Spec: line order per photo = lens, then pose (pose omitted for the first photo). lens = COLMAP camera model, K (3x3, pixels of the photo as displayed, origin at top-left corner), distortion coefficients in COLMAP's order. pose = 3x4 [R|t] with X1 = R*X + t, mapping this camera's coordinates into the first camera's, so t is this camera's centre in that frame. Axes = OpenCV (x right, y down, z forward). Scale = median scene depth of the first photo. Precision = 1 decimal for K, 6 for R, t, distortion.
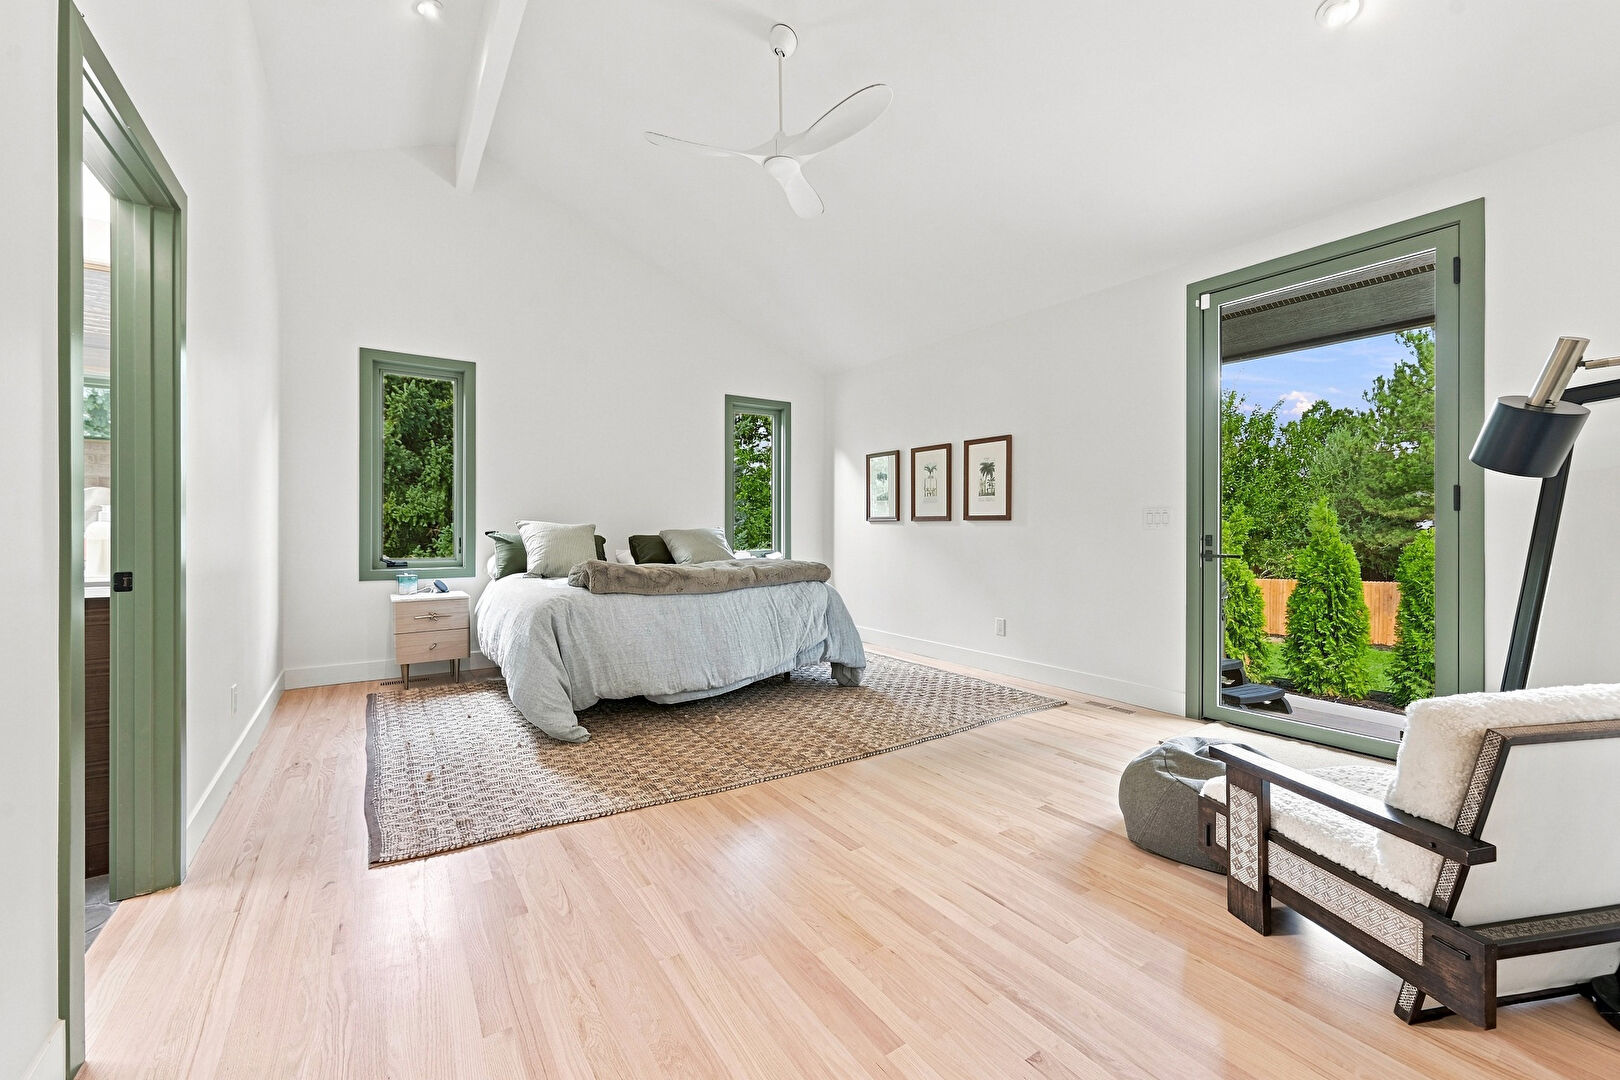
lens RADIAL K [[654.6, 0, 807.6], [0, 654.6, 533.2], [0, 0, 1]] dist [0.000125, 0.001157]
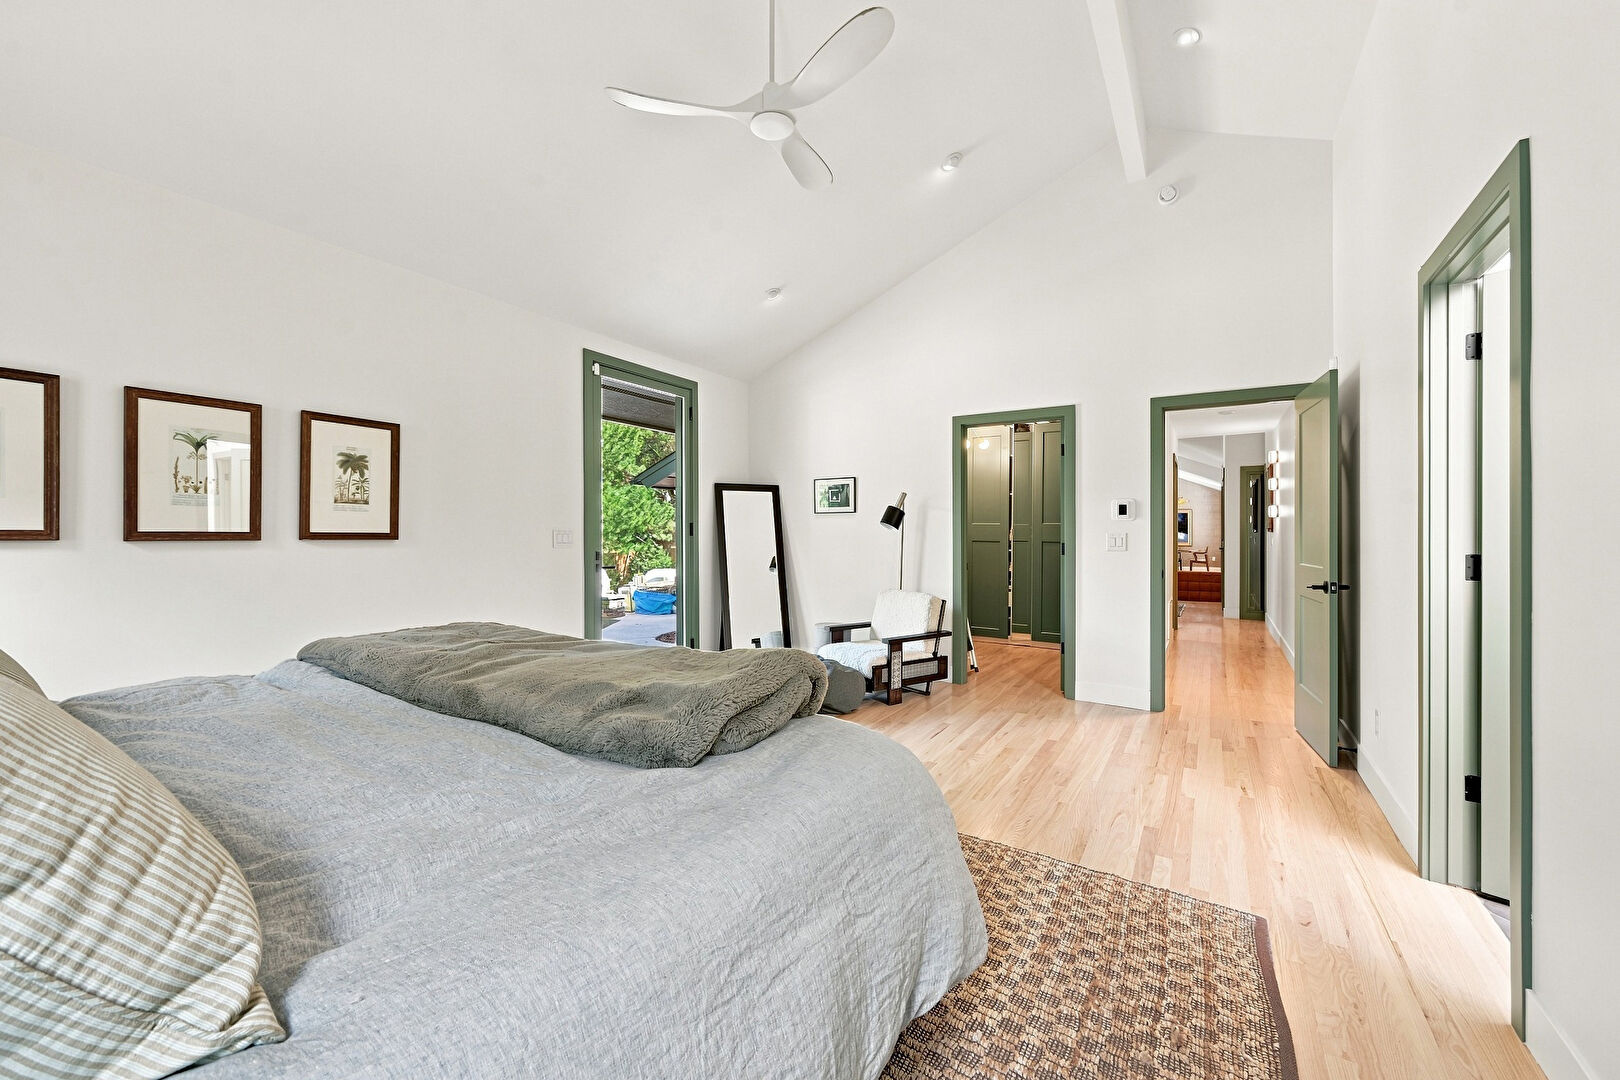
lens RADIAL K [[641.4, 0, 810.0], [0, 641.4, 540.0], [0, 0, 1]] dist [-0.023093, -0.000027]
pose [[-0.413599, -0.010250, 0.910402, -0.605202], [0.006754, 0.999875, 0.014326, -0.029764], [-0.910434, 0.012074, -0.413477, 0.980202]]
